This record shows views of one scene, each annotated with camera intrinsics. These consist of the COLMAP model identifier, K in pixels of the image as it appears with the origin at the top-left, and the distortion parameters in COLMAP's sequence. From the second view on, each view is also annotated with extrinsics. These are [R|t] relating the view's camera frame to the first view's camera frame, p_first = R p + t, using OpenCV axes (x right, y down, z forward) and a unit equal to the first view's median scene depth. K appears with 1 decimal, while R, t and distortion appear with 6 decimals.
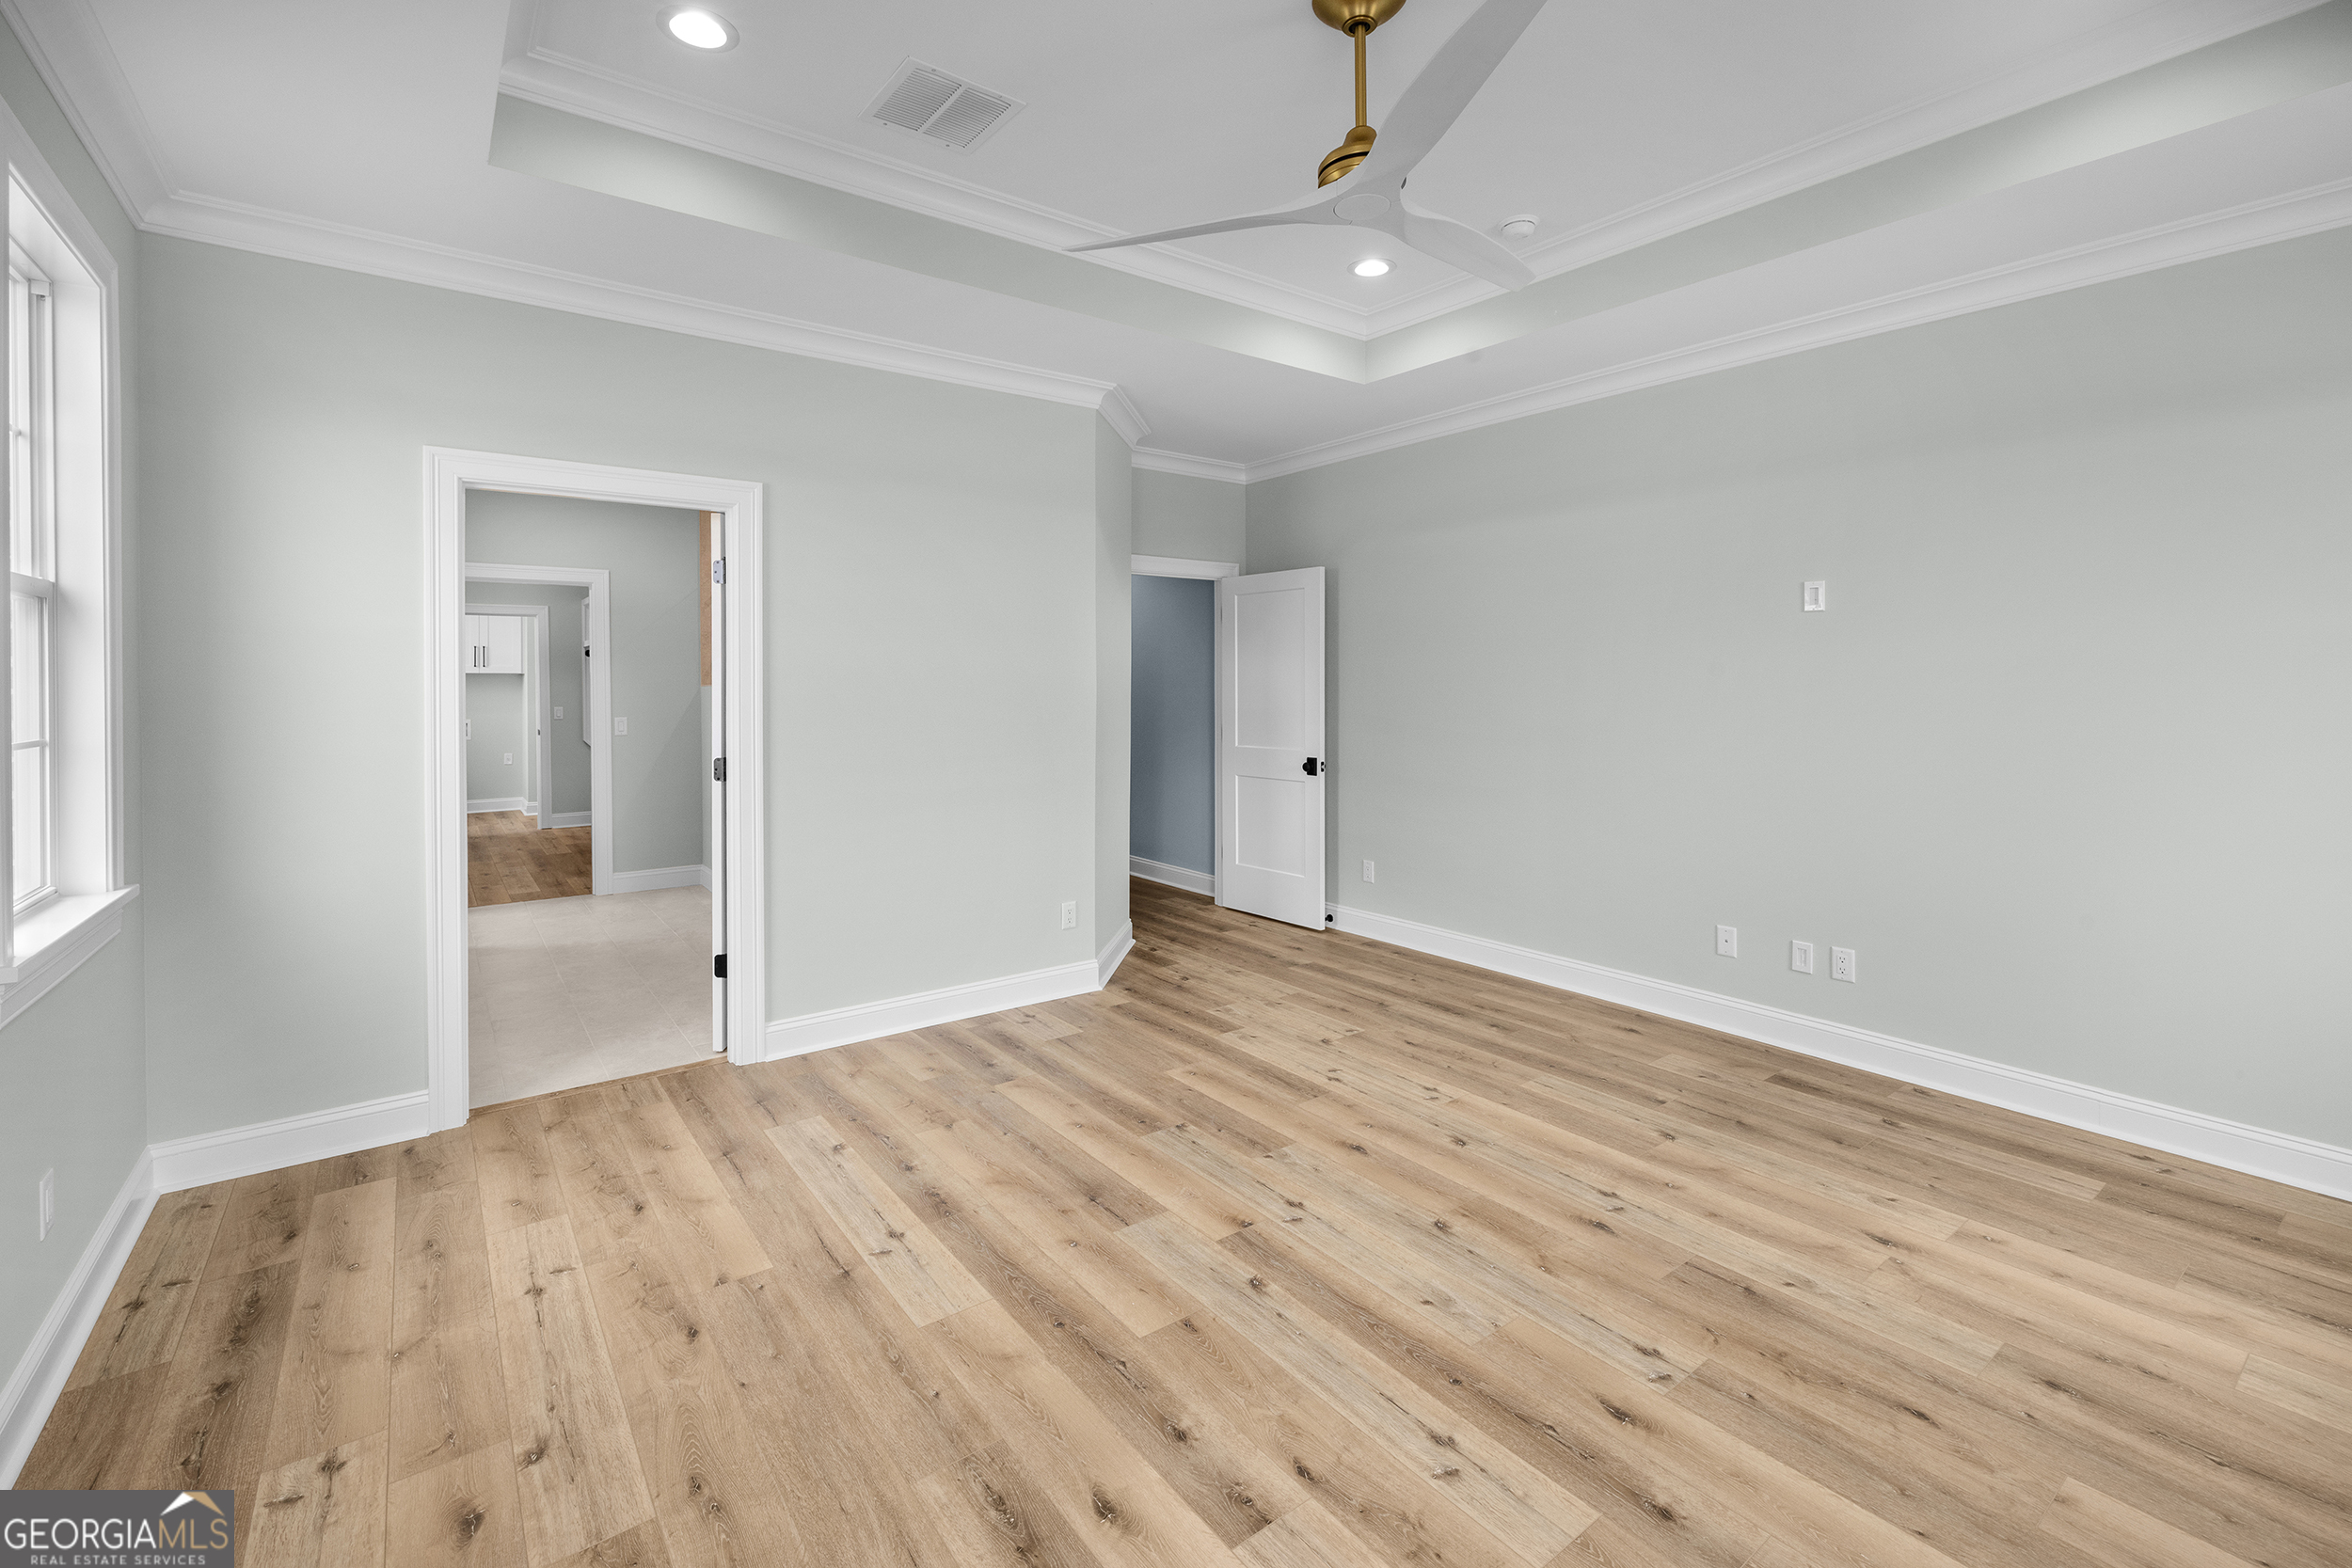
lens RADIAL K [[1036.0, 0, 1169.1], [0, 1036.0, 686.7], [0, 0, 1]] dist [0.000138, 0.000315]
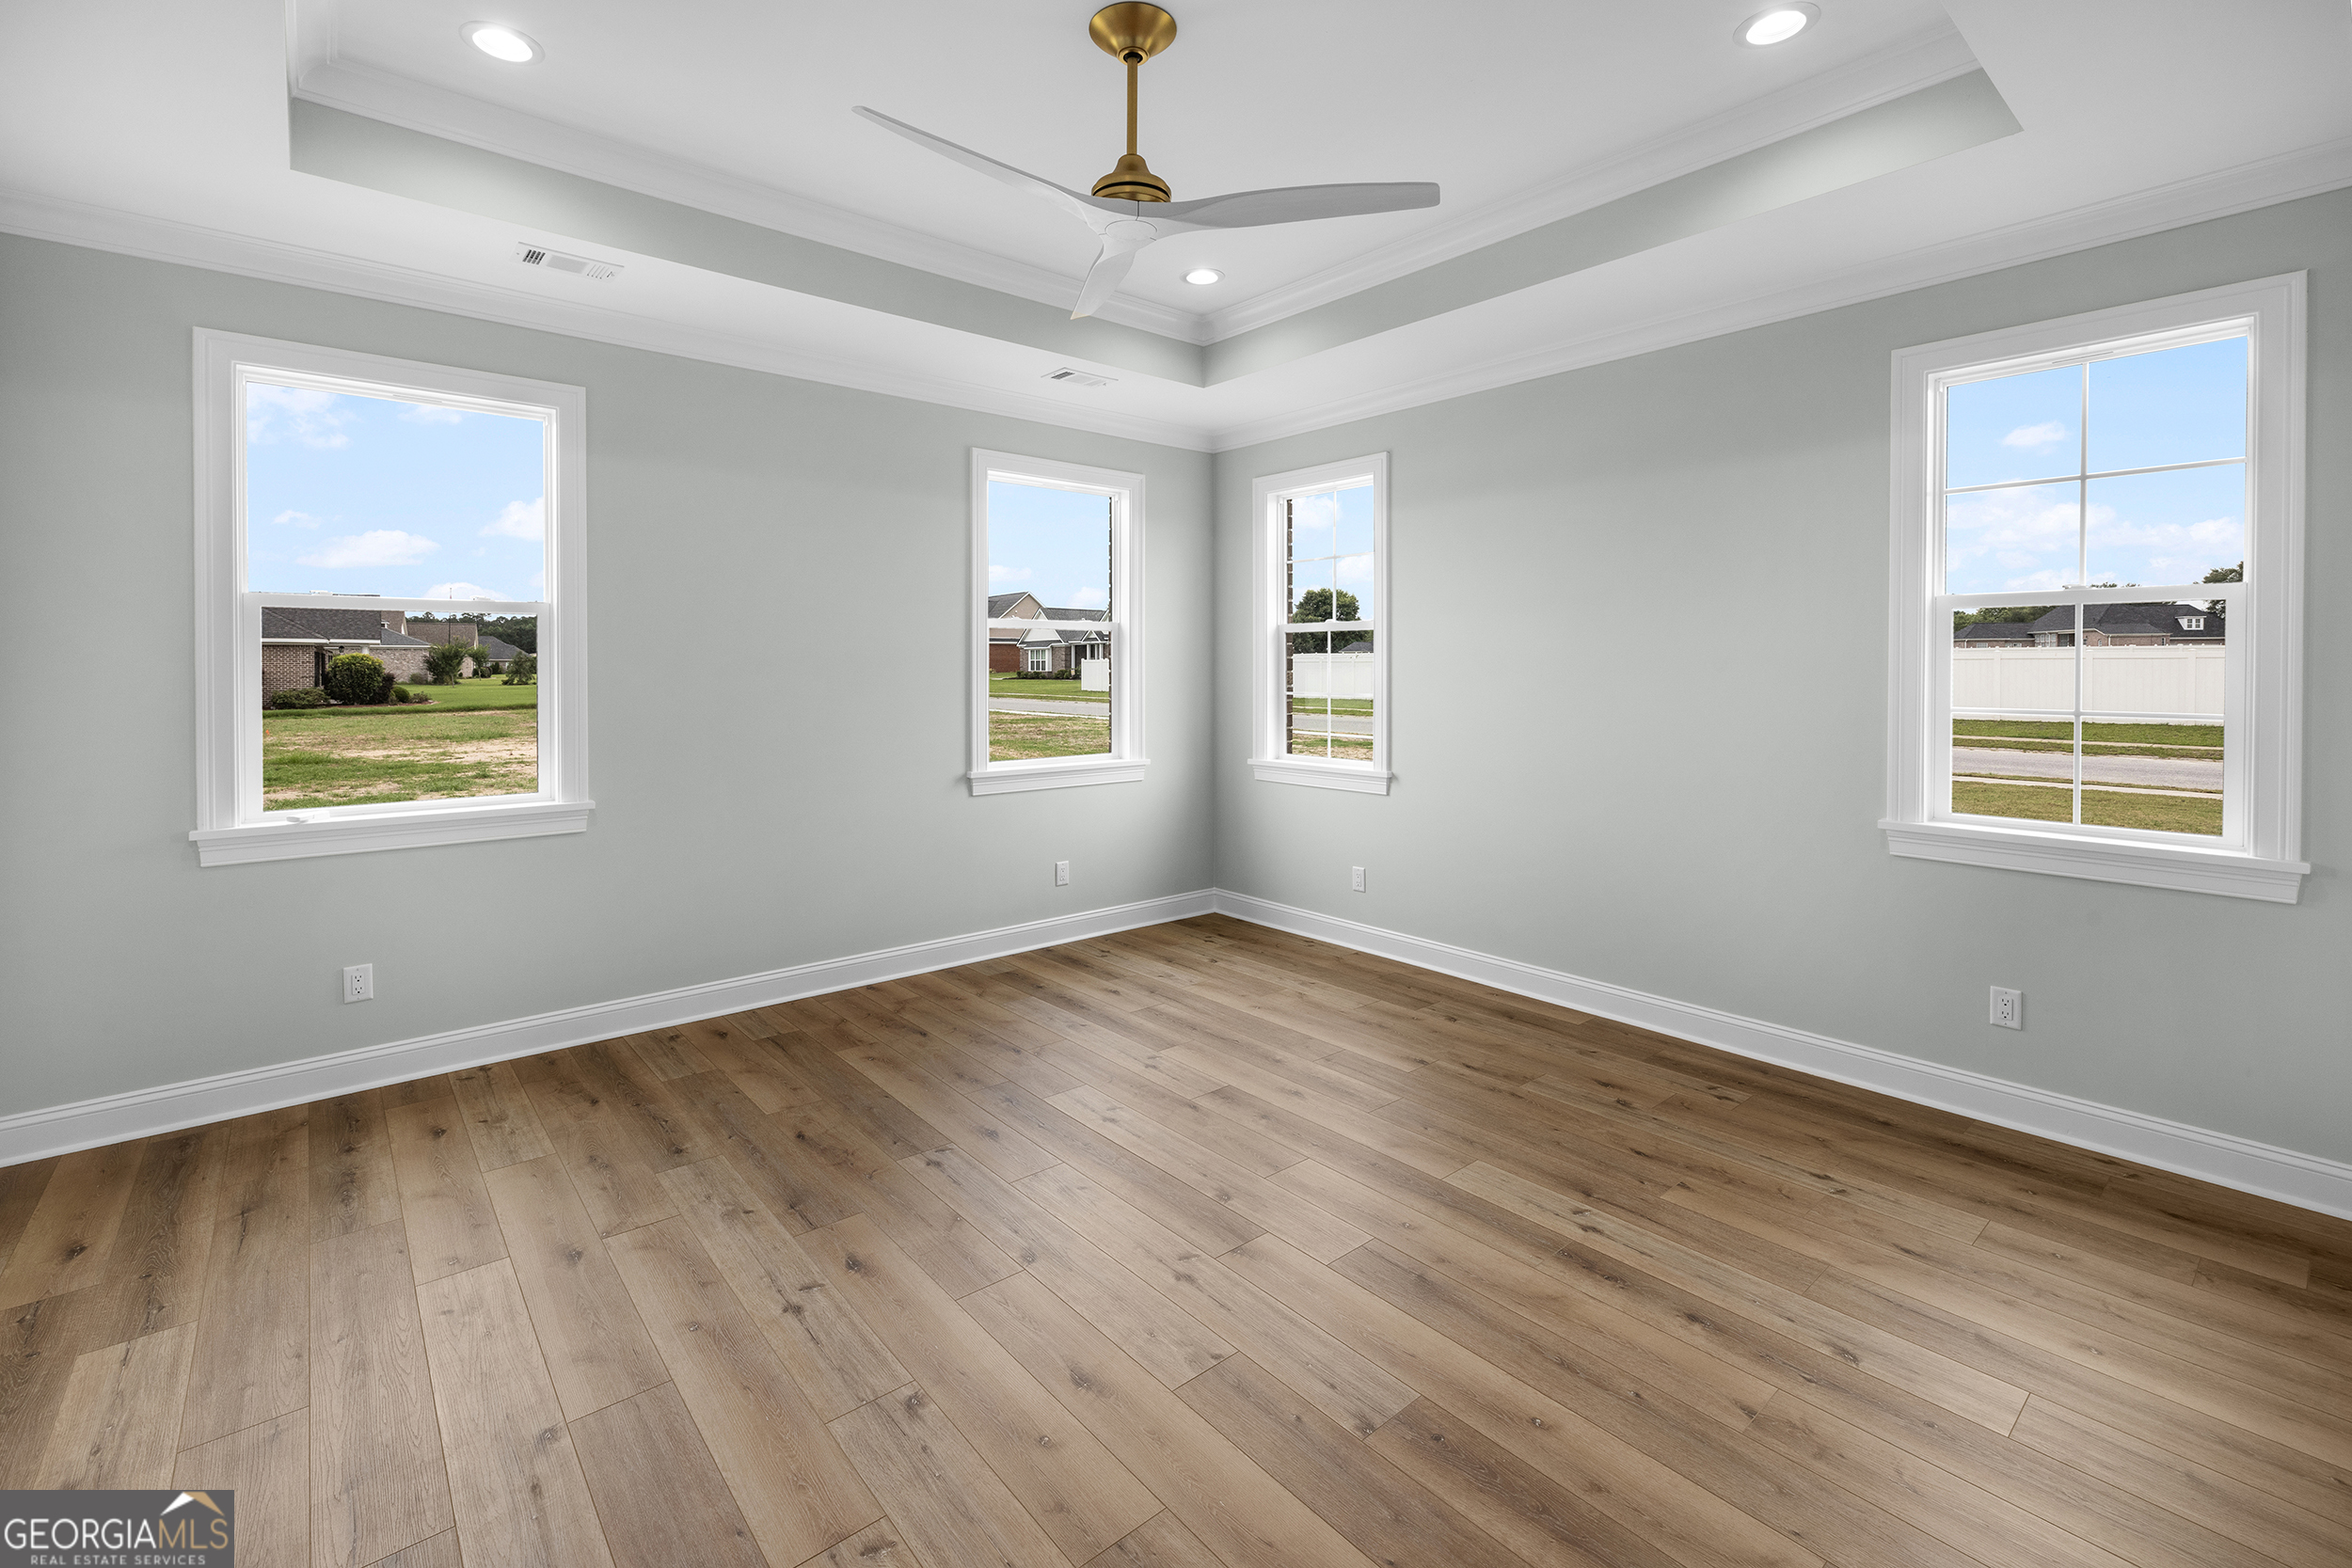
lens RADIAL K [[1036.0, 0, 1169.1], [0, 1036.0, 686.7], [0, 0, 1]] dist [0.000138, 0.000315]
pose [[-0.998160, 0.002007, -0.060604, 0.203364], [0.000534, 0.999704, 0.024310, -0.012434], [0.060635, 0.024232, -0.997866, 2.023191]]
